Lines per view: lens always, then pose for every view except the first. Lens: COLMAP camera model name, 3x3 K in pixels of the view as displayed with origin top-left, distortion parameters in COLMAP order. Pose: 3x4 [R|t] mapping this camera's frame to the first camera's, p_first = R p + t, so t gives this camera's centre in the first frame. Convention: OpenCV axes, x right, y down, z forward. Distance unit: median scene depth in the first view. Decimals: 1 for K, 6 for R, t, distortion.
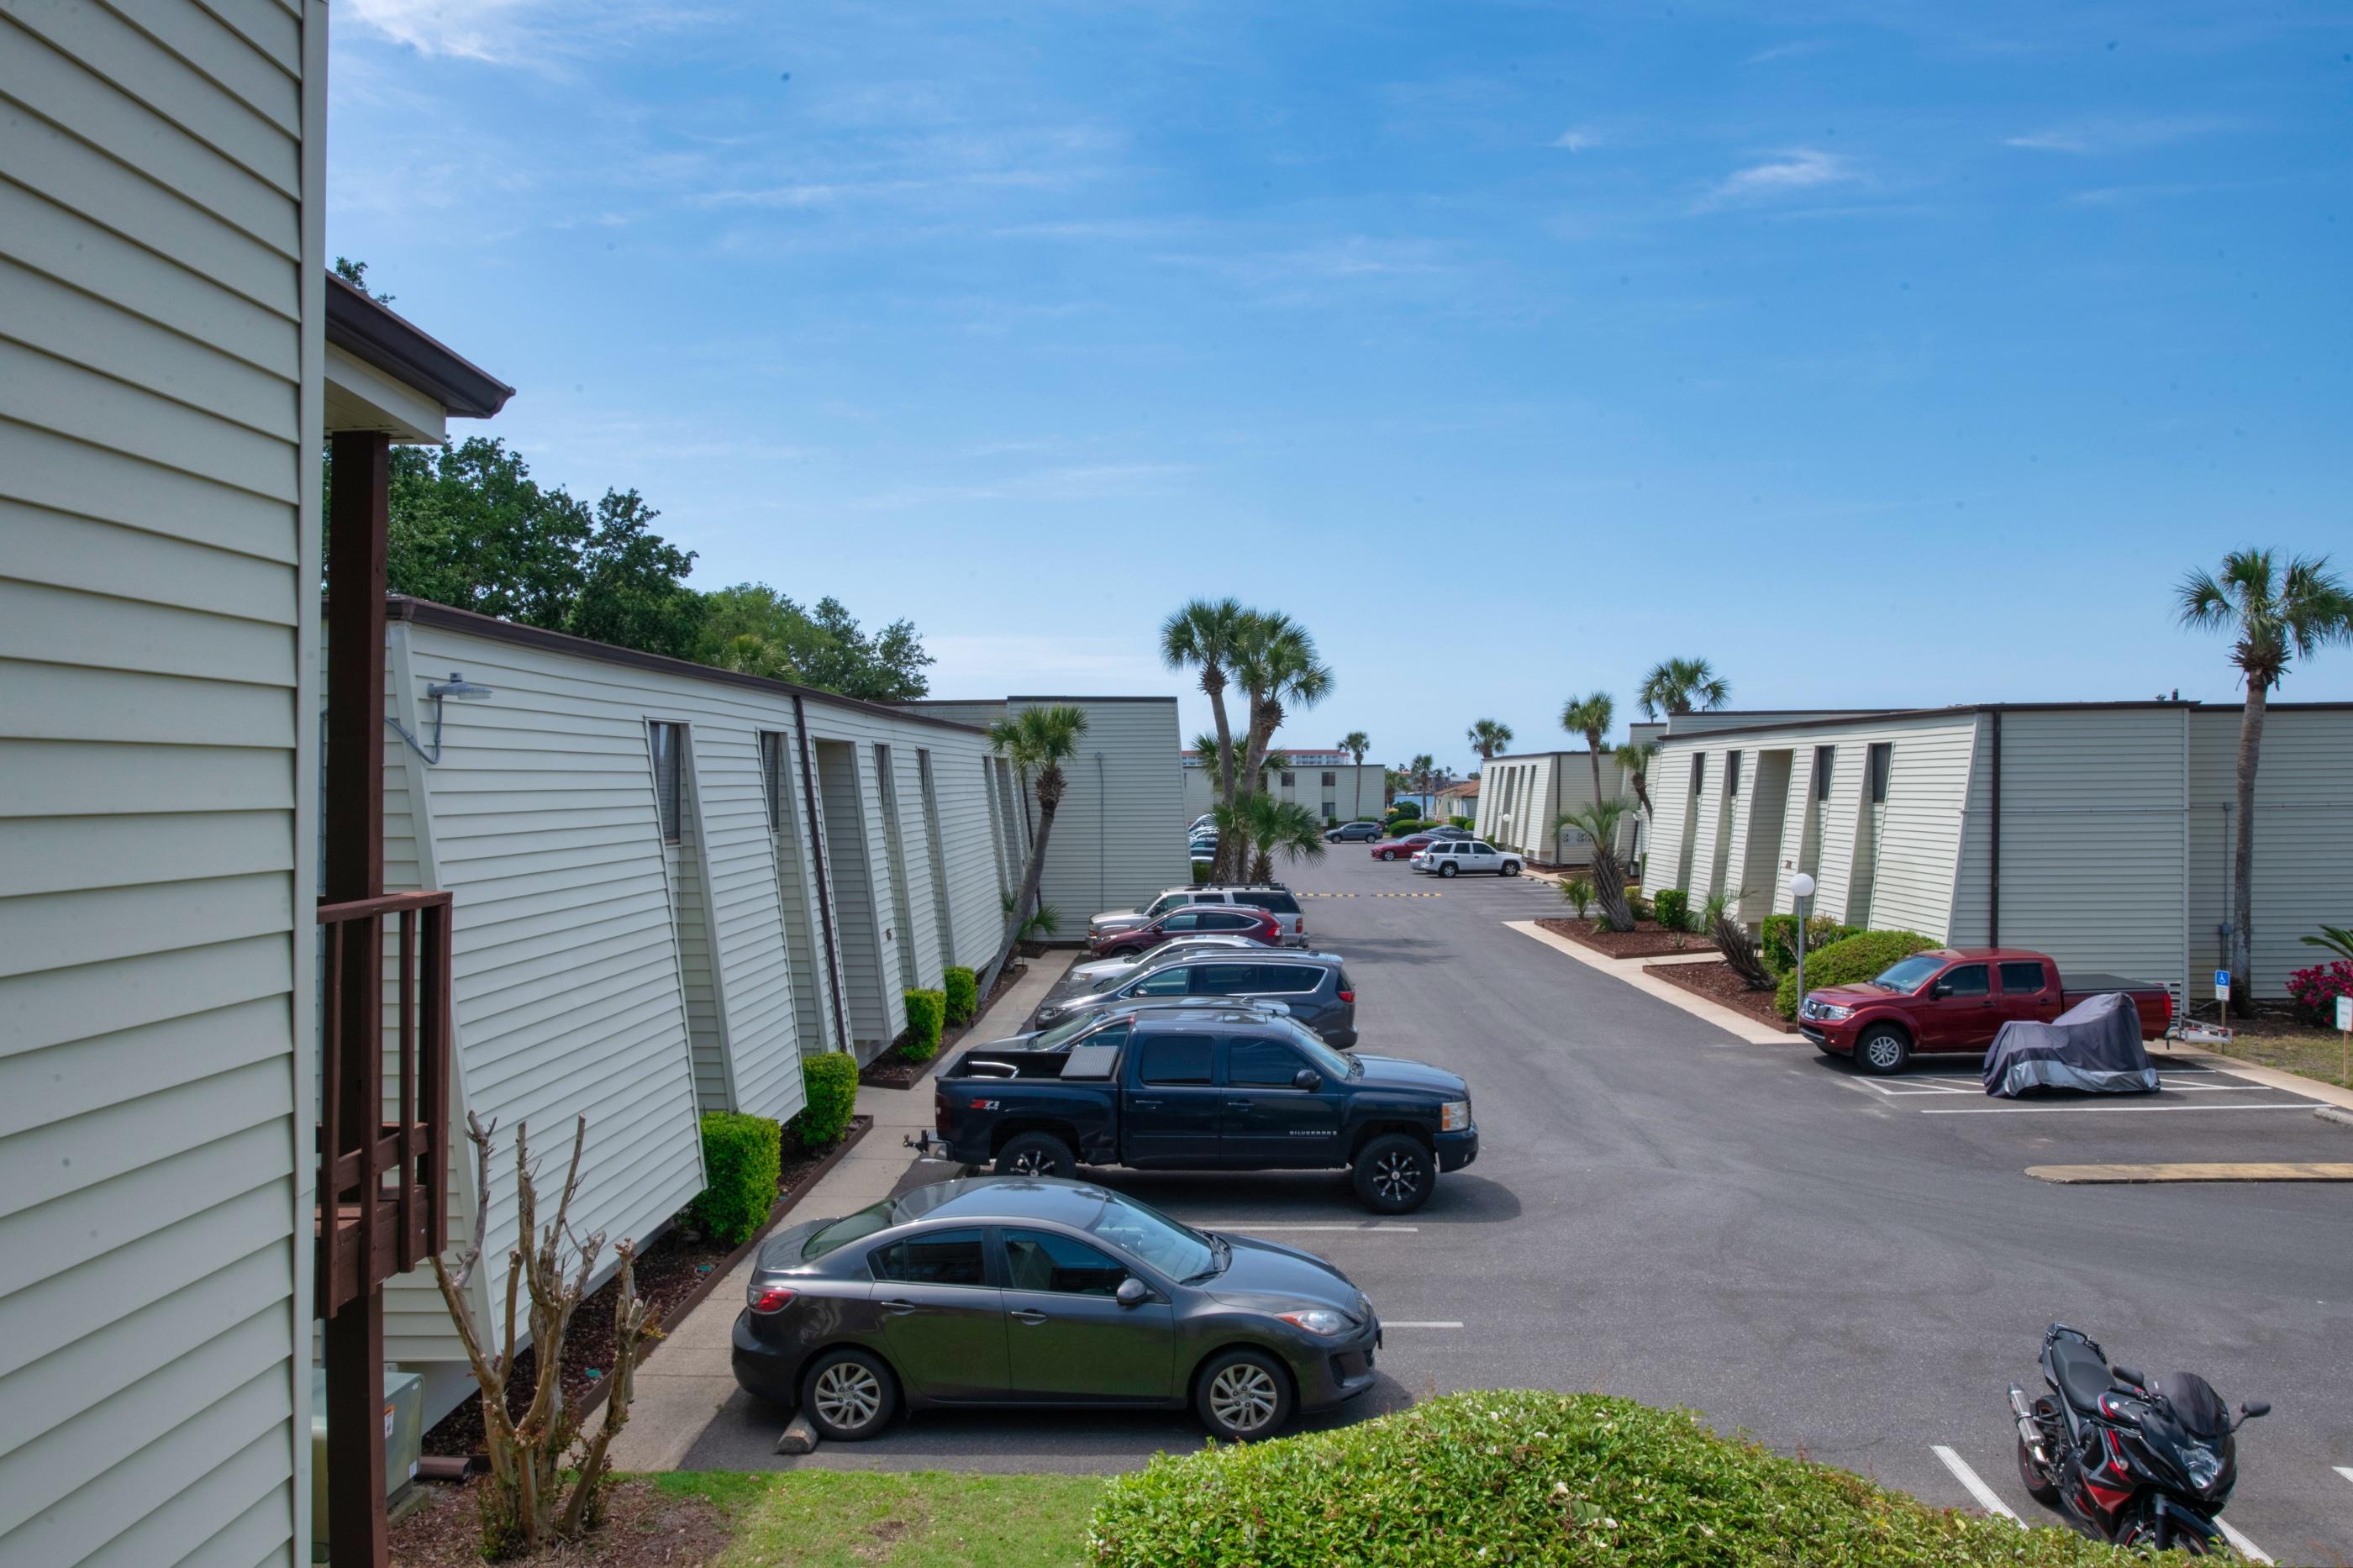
lens RADIAL K [[1525.8, 0, 1217.7], [0, 1525.8, 775.0], [0, 0, 1]] dist [0.008783, -0.001813]
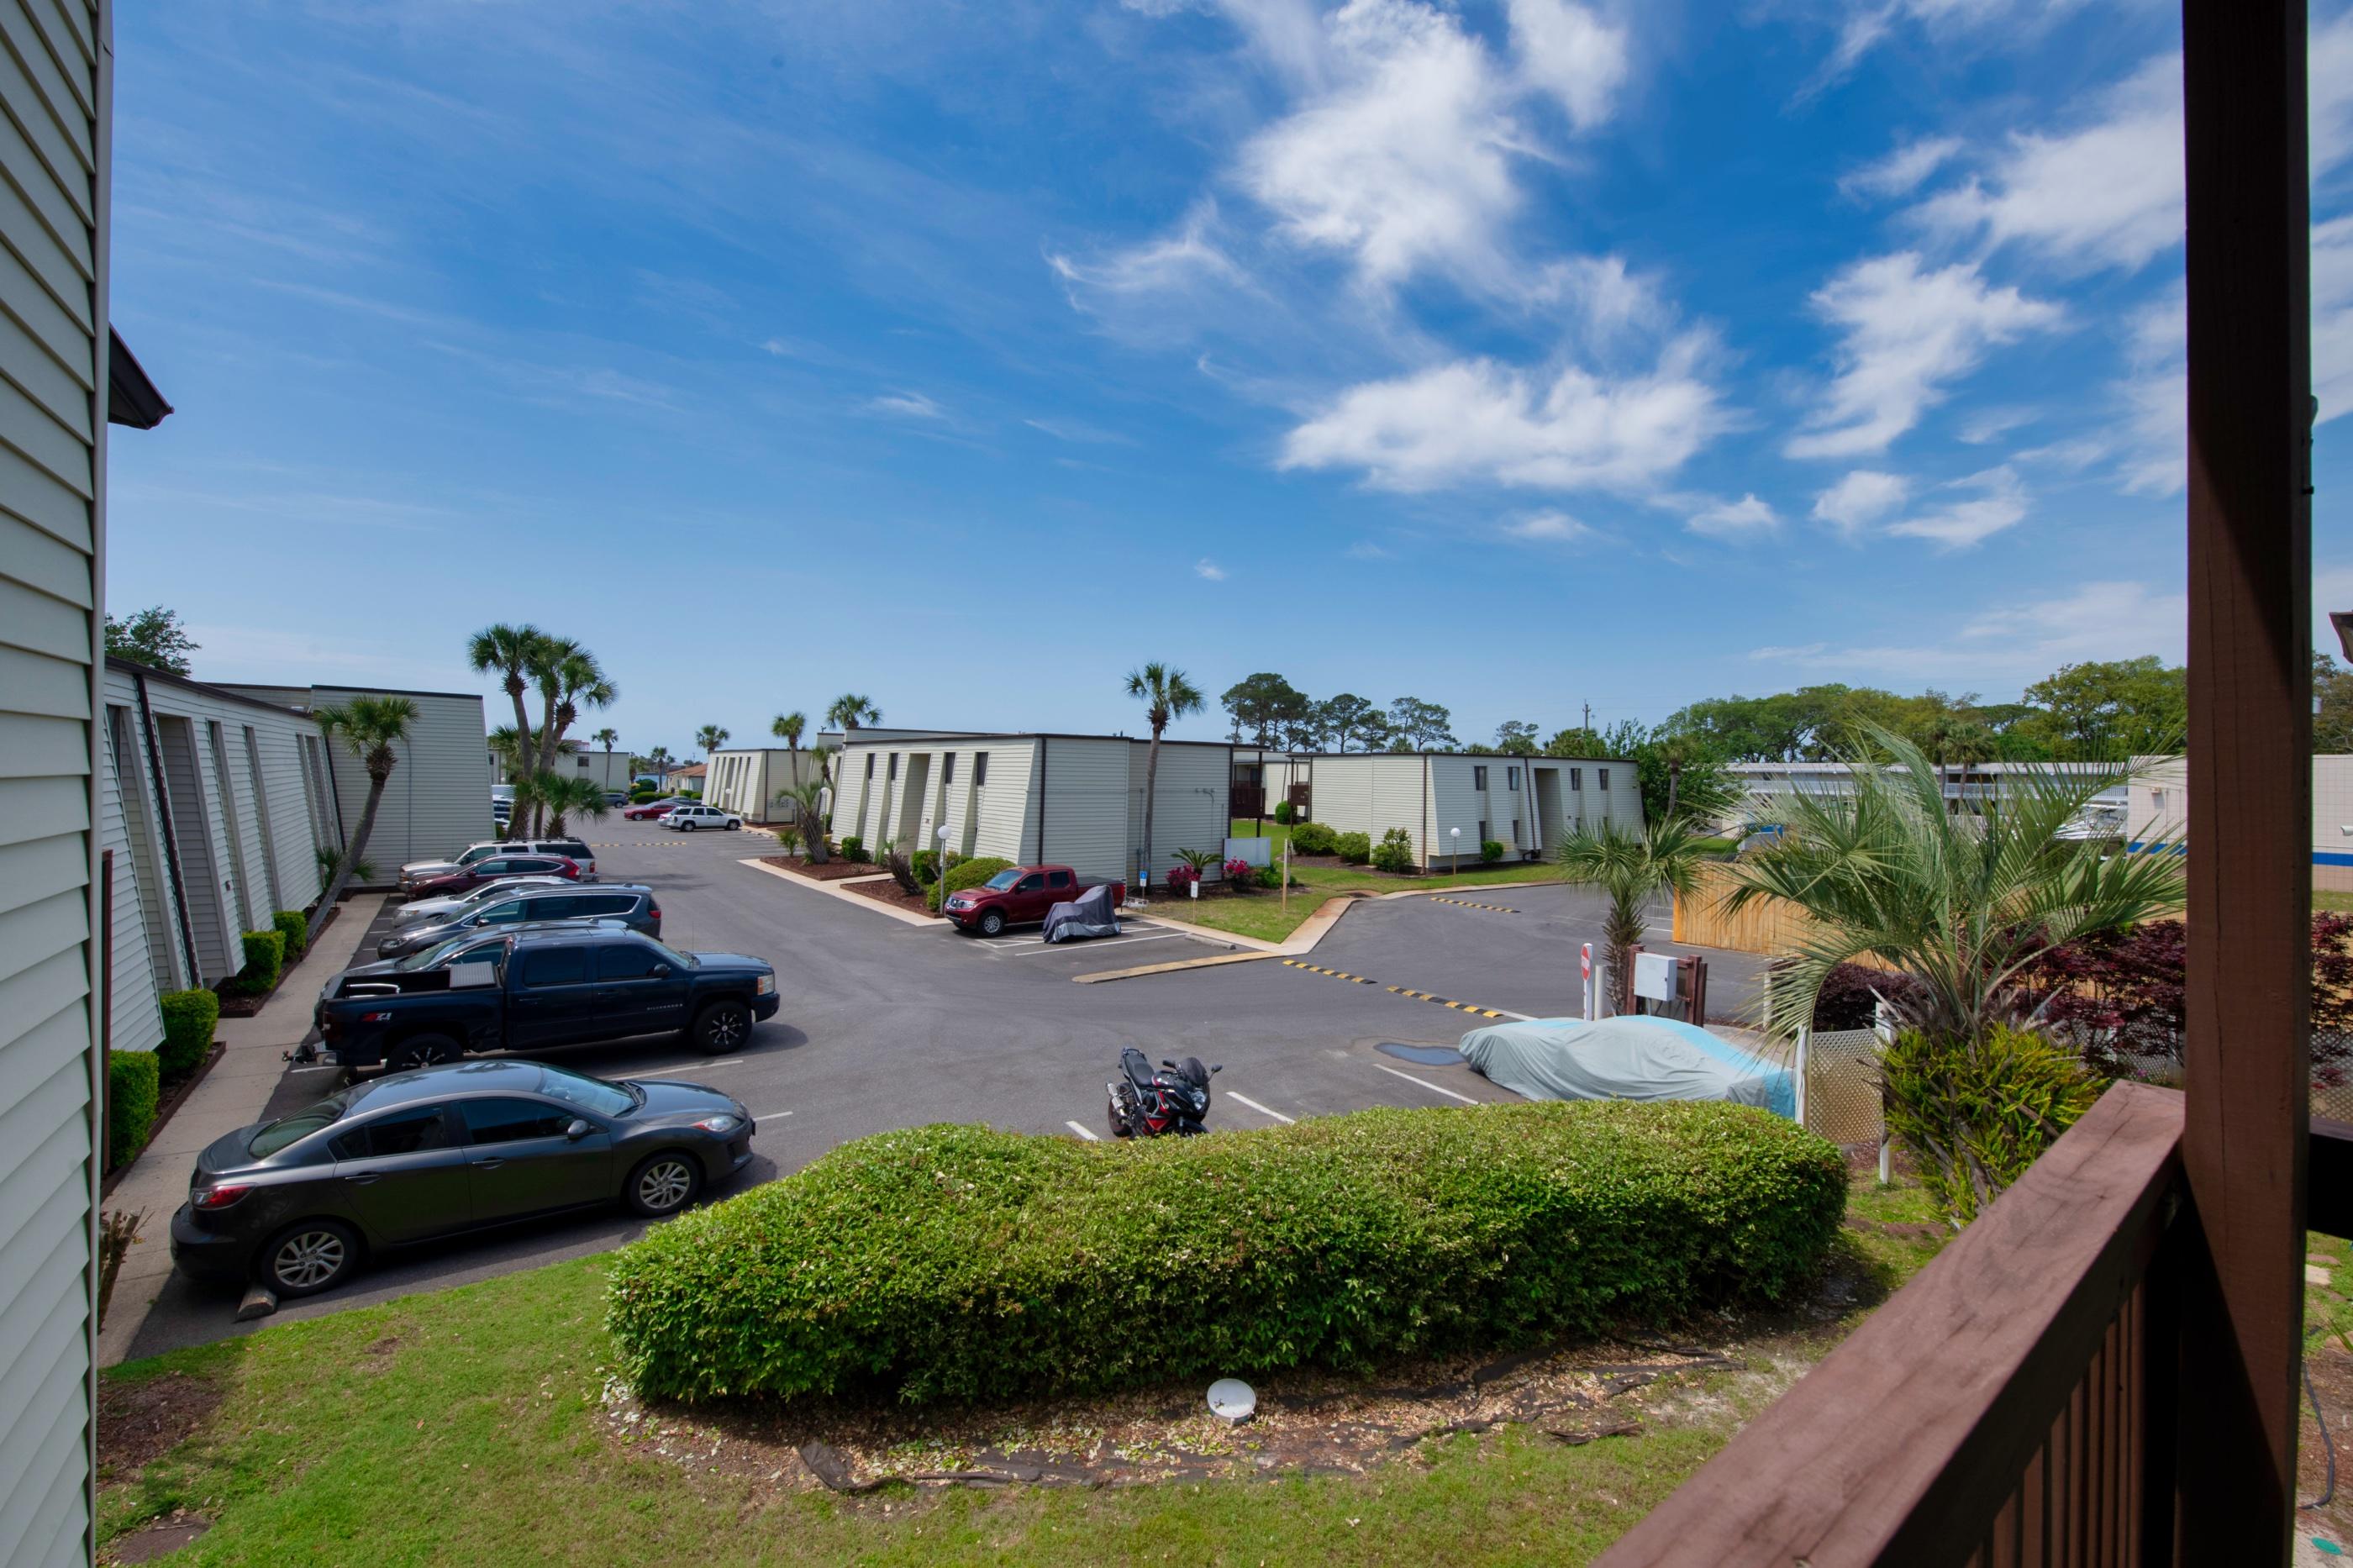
lens RADIAL K [[950.1, 0, 1176.5], [0, 950.1, 784.0], [0, 0, 1]] dist [0.000138, -0.007690]
pose [[0.784336, 0.017303, 0.620095, -0.075141], [-0.029020, 0.999540, 0.008816, -0.000062], [-0.619657, -0.024909, 0.784477, -0.004185]]
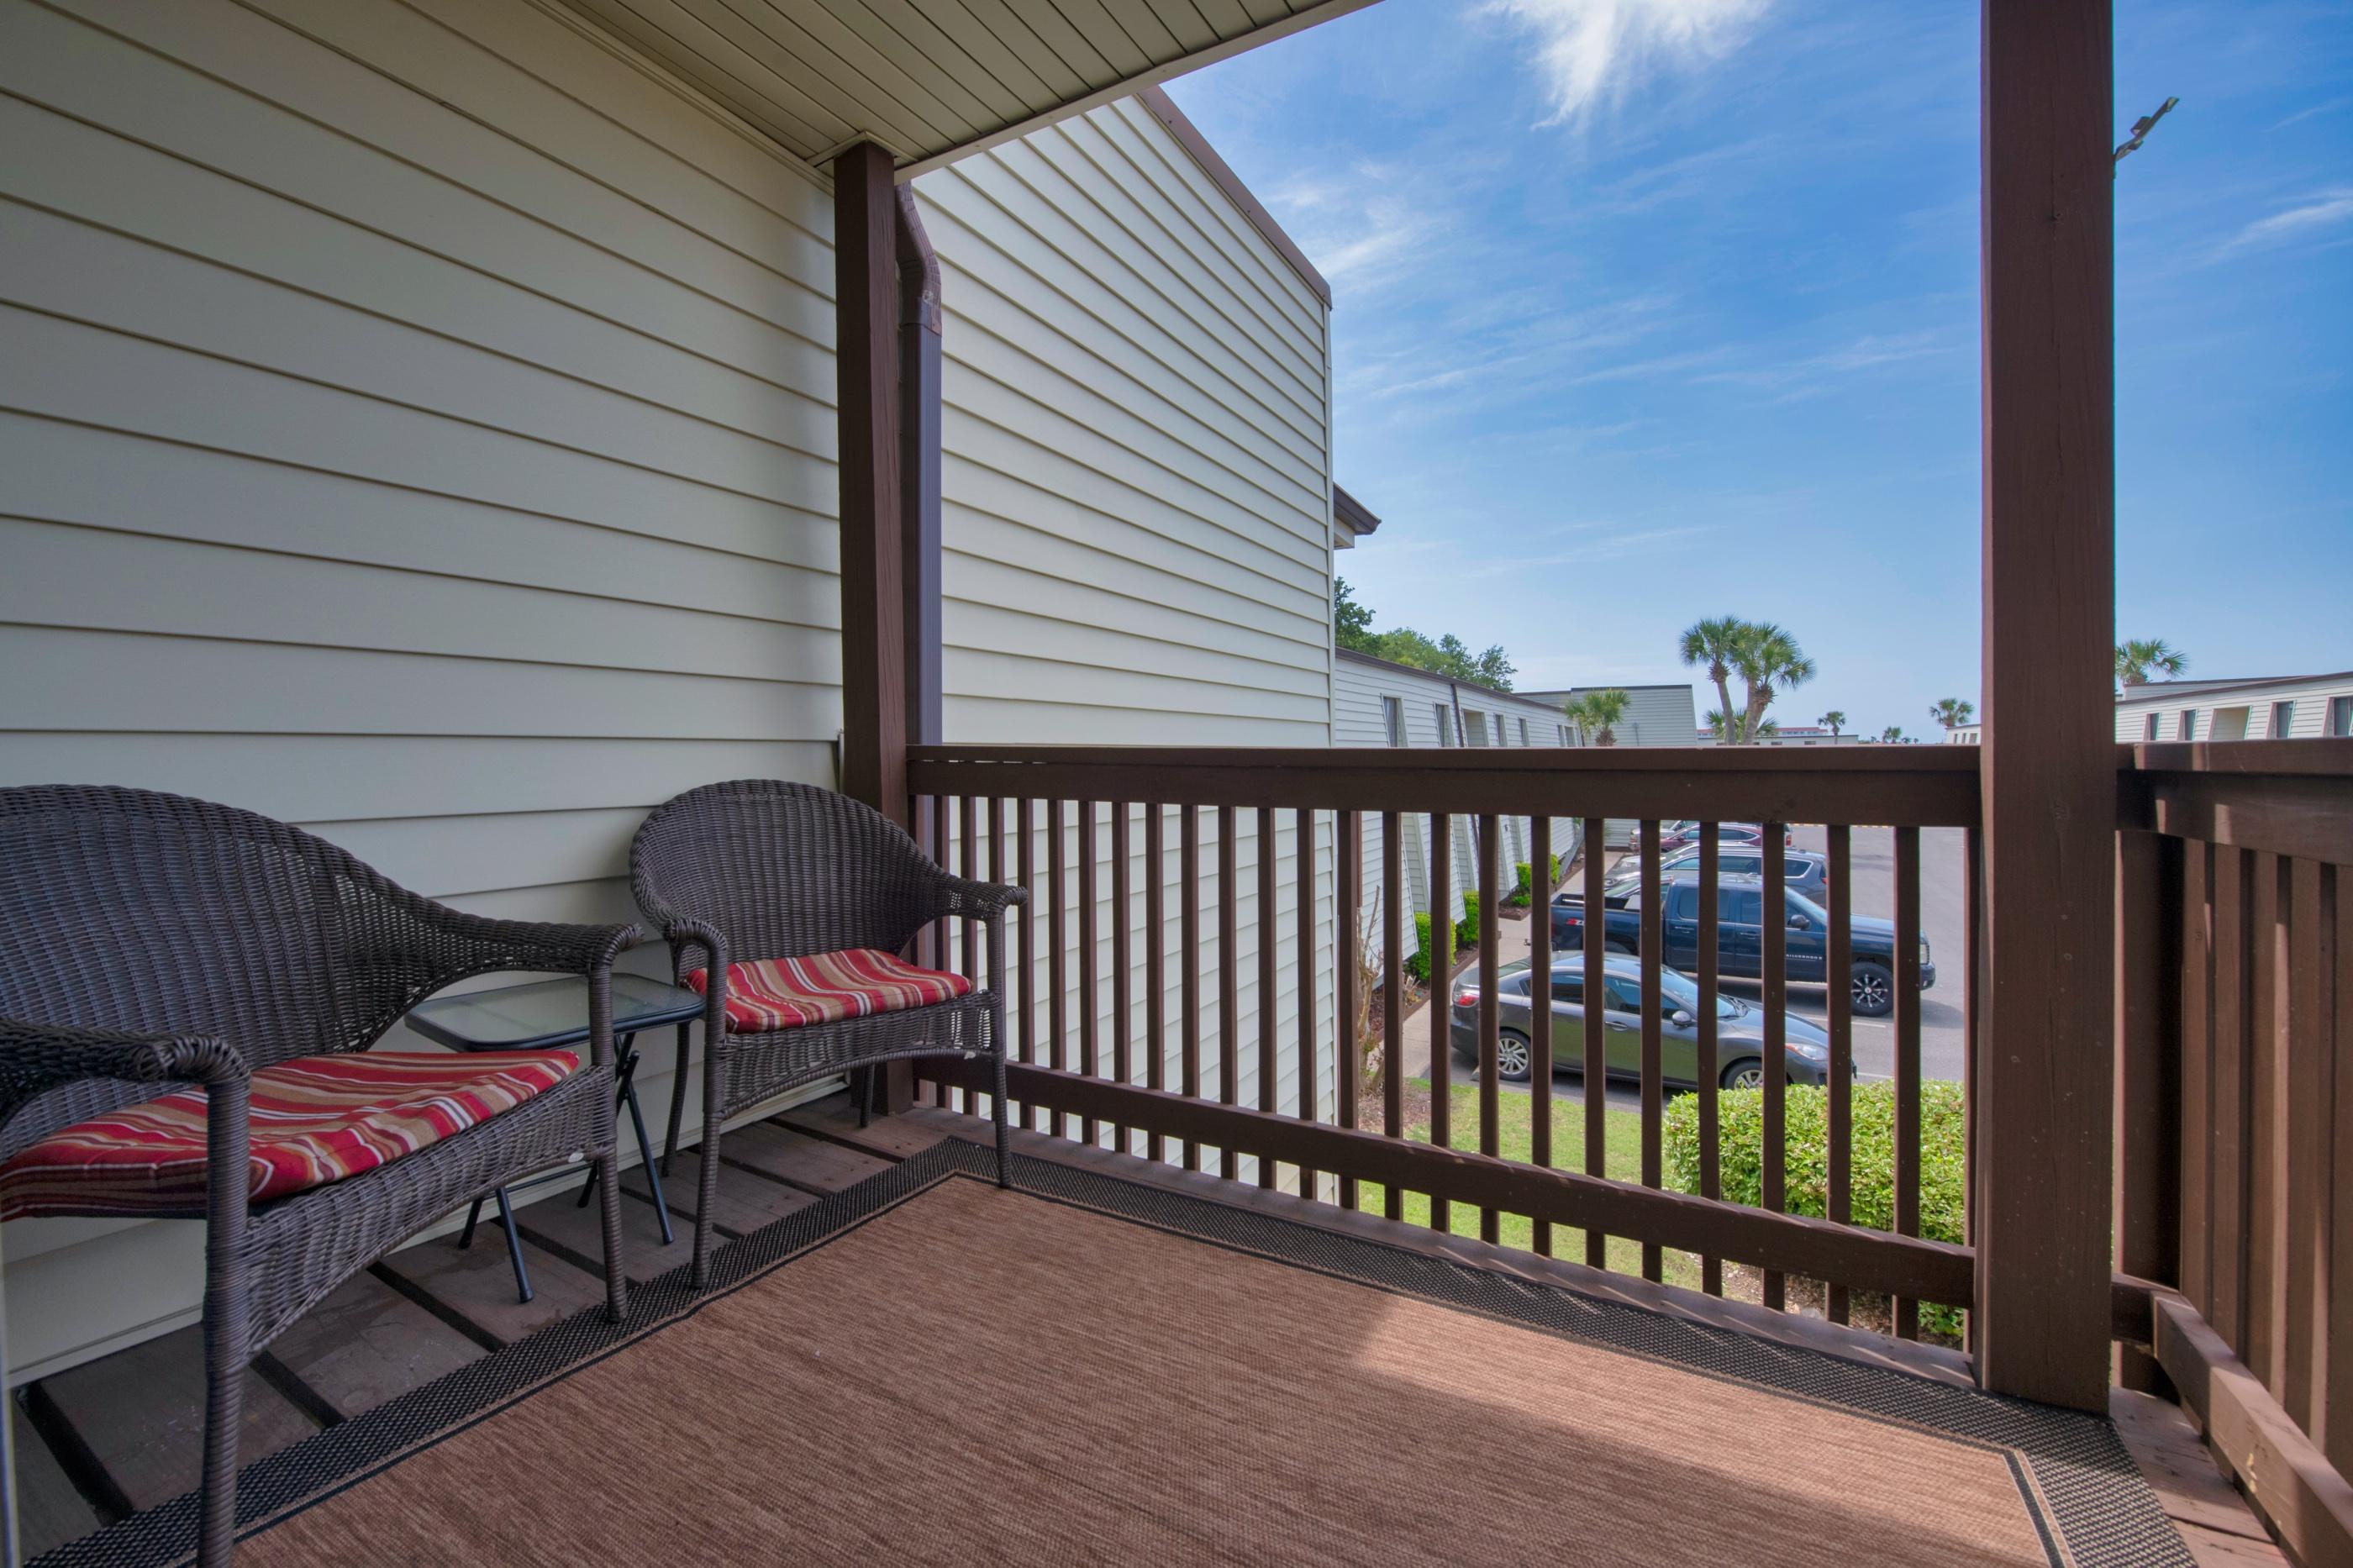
lens RADIAL K [[1021.4, 0, 1219.9], [0, 1021.4, 754.7], [0, 0, 1]] dist [-0.001547, -0.000592]
pose [[0.899960, -0.010218, -0.435852, -0.009371], [0.008435, 0.999946, -0.006027, 0.022384], [0.435891, 0.001748, 0.899998, -0.101049]]
